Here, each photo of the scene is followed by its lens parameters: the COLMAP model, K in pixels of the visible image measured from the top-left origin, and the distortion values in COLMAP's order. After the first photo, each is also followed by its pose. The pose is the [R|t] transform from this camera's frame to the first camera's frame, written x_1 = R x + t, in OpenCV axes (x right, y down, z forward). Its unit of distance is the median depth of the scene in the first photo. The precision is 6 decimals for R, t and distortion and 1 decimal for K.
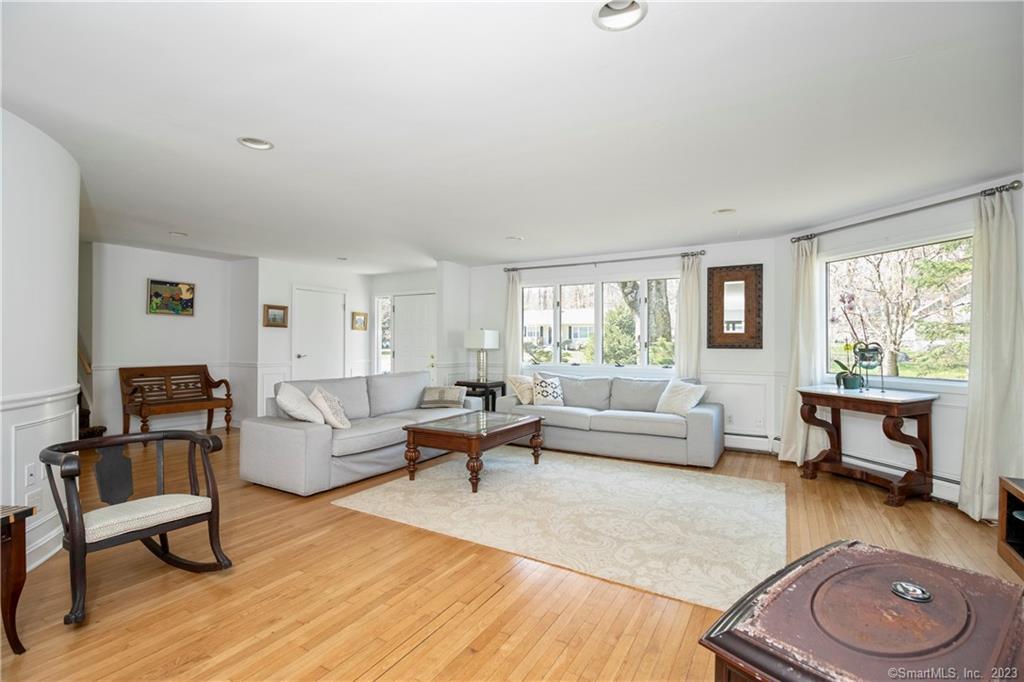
lens RADIAL K [[480.4, 0, 517.0], [0, 480.4, 340.3], [0, 0, 1]] dist [-0.009468, -0.002288]
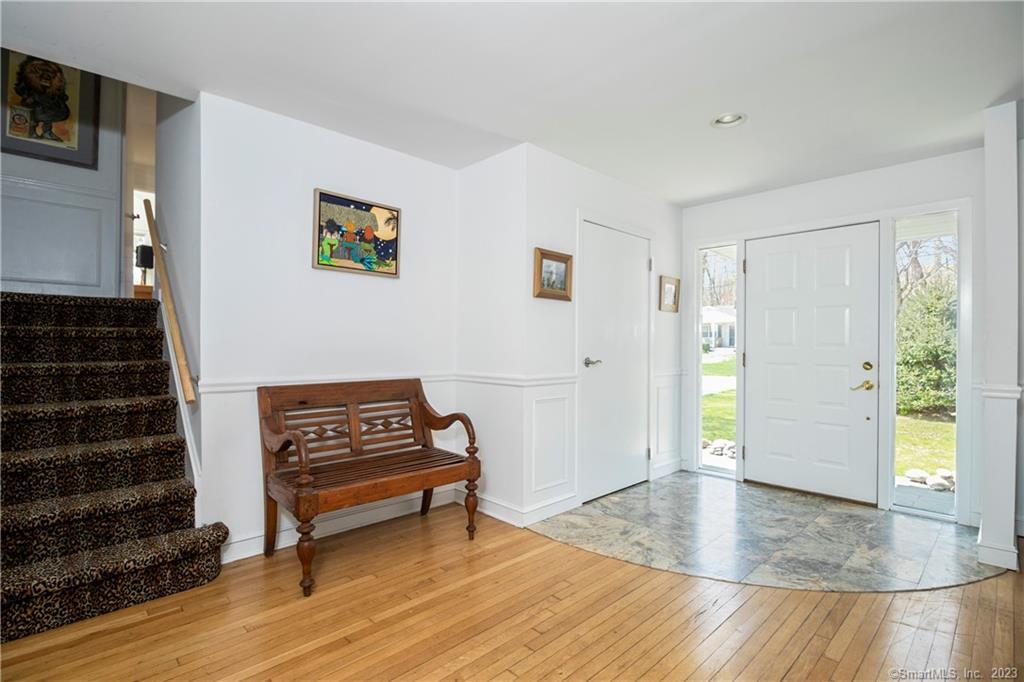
lens RADIAL K [[480.4, 0, 510.2], [0, 480.4, 345.1], [0, 0, 1]] dist [-0.009468, -0.002288]
pose [[0.959660, -0.000436, -0.281163, -0.437916], [0.001515, 0.999992, 0.003622, 0.015906], [0.281160, -0.003902, 0.959653, 0.576379]]
